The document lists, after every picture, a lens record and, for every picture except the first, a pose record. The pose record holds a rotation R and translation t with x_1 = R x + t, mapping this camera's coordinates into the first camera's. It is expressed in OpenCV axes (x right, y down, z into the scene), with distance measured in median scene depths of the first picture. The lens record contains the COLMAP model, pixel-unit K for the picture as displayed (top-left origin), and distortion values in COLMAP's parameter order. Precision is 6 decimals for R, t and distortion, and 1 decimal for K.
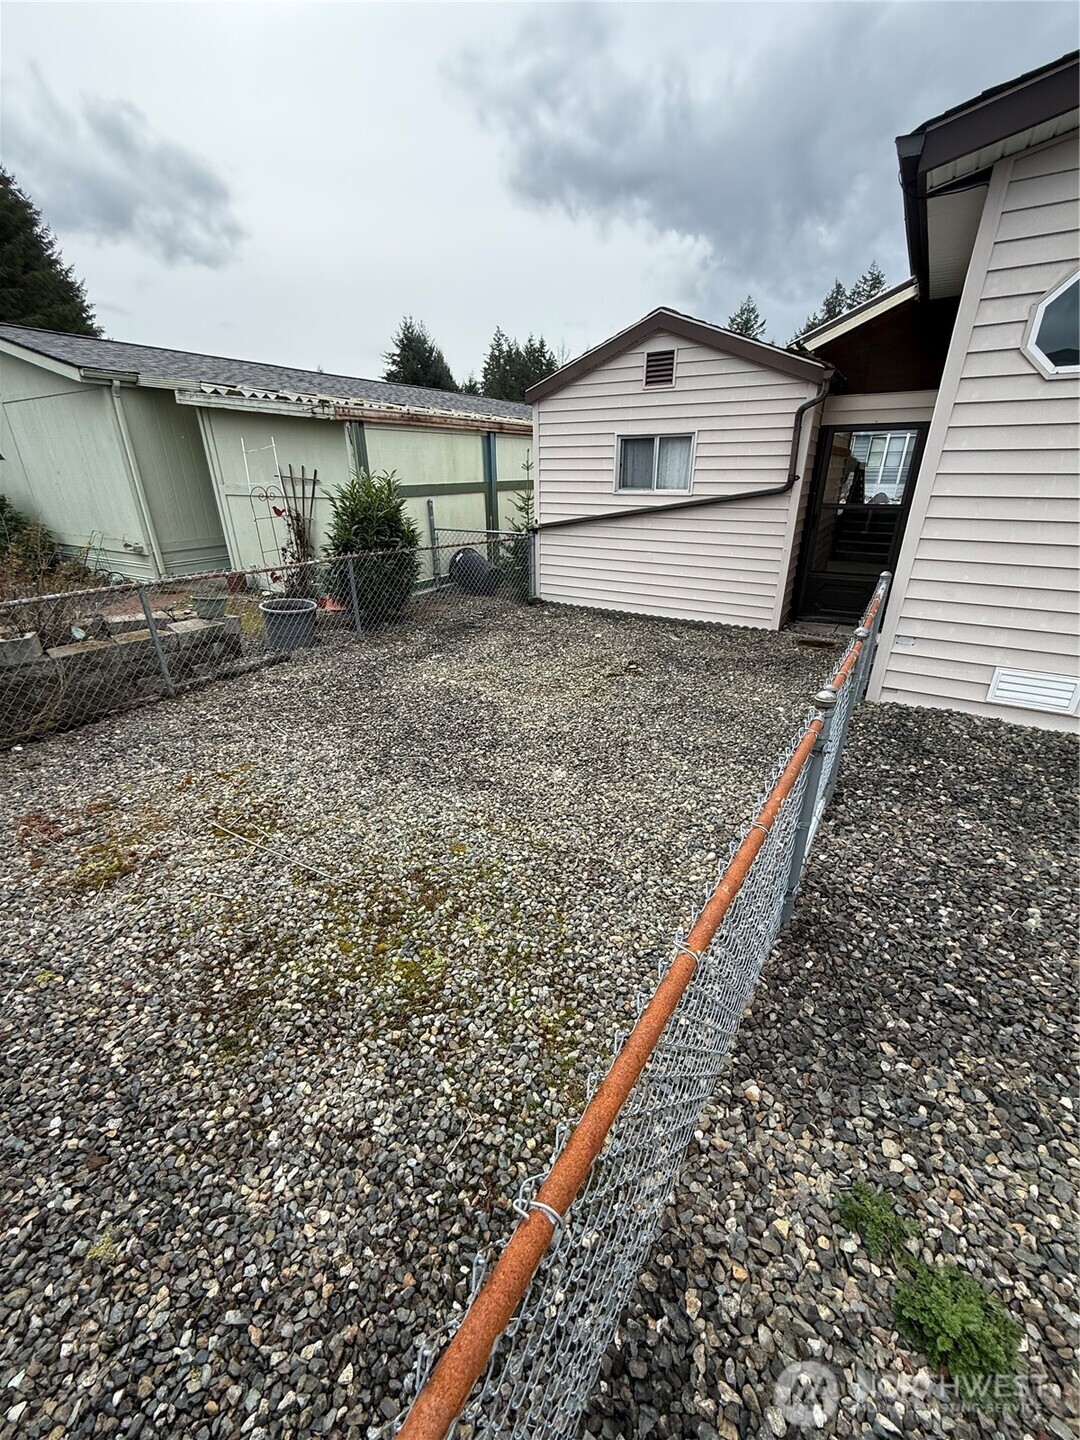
lens RADIAL K [[573.6, 0, 541.5], [0, 573.6, 717.8], [0, 0, 1]] dist [0.006189, -0.000052]
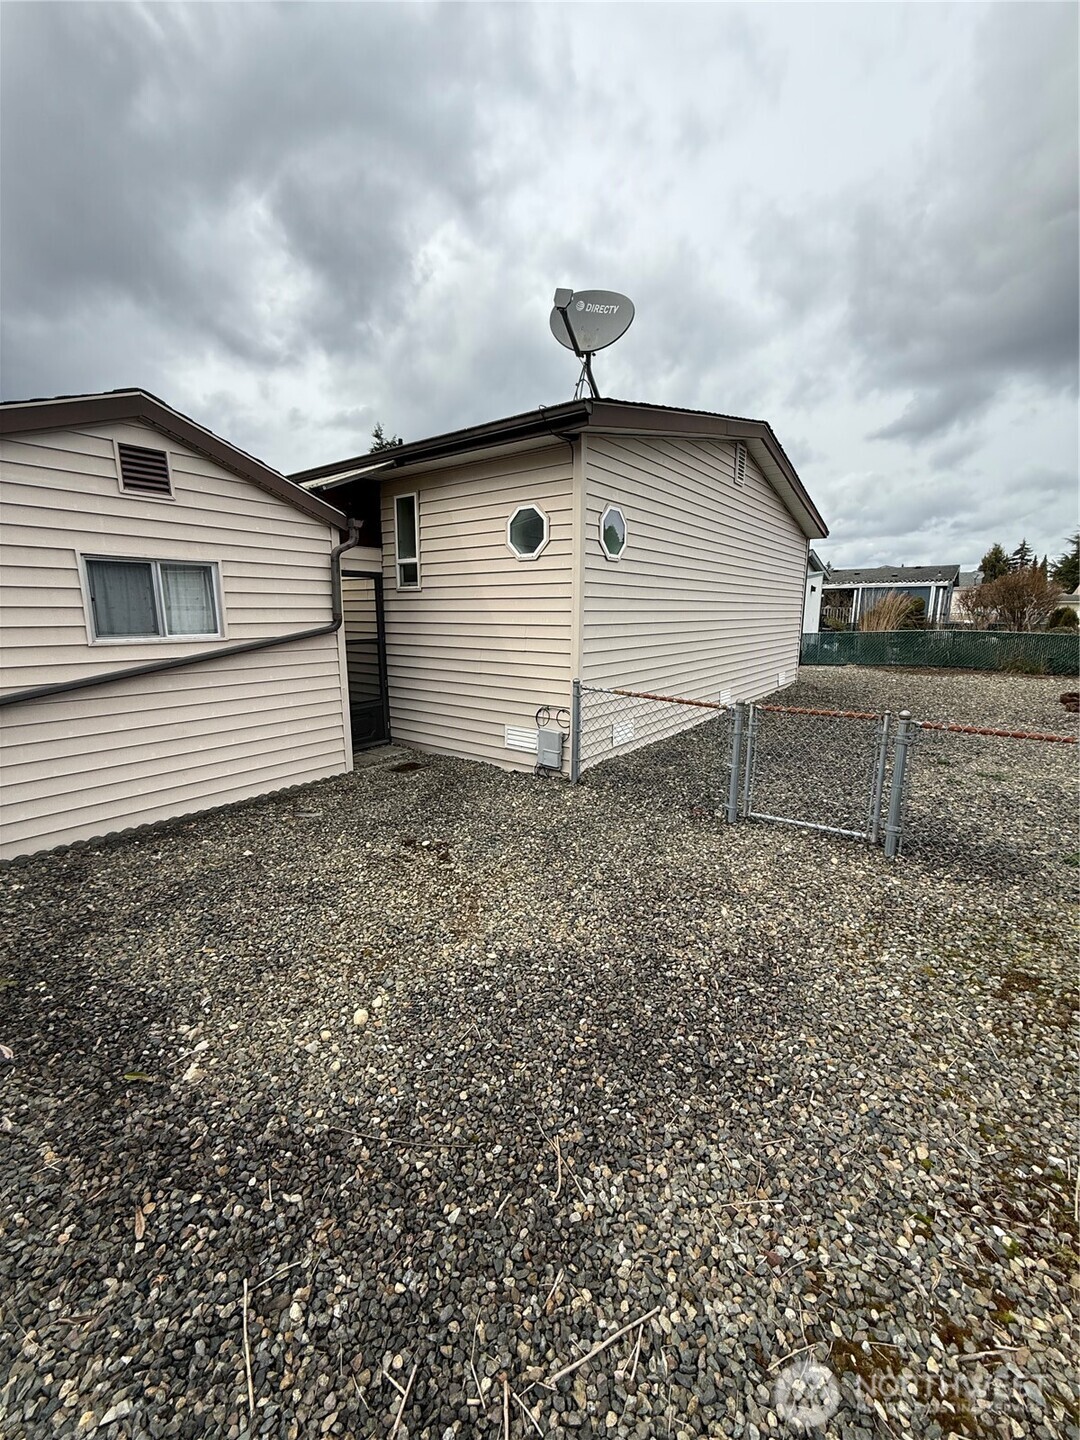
lens RADIAL K [[573.6, 0, 541.5], [0, 573.6, 717.8], [0, 0, 1]] dist [0.006189, -0.000052]
pose [[0.089573, -0.179614, 0.979651, -0.468370], [0.398666, 0.907836, 0.129996, -0.235995], [-0.912712, 0.378909, 0.152924, 0.564730]]
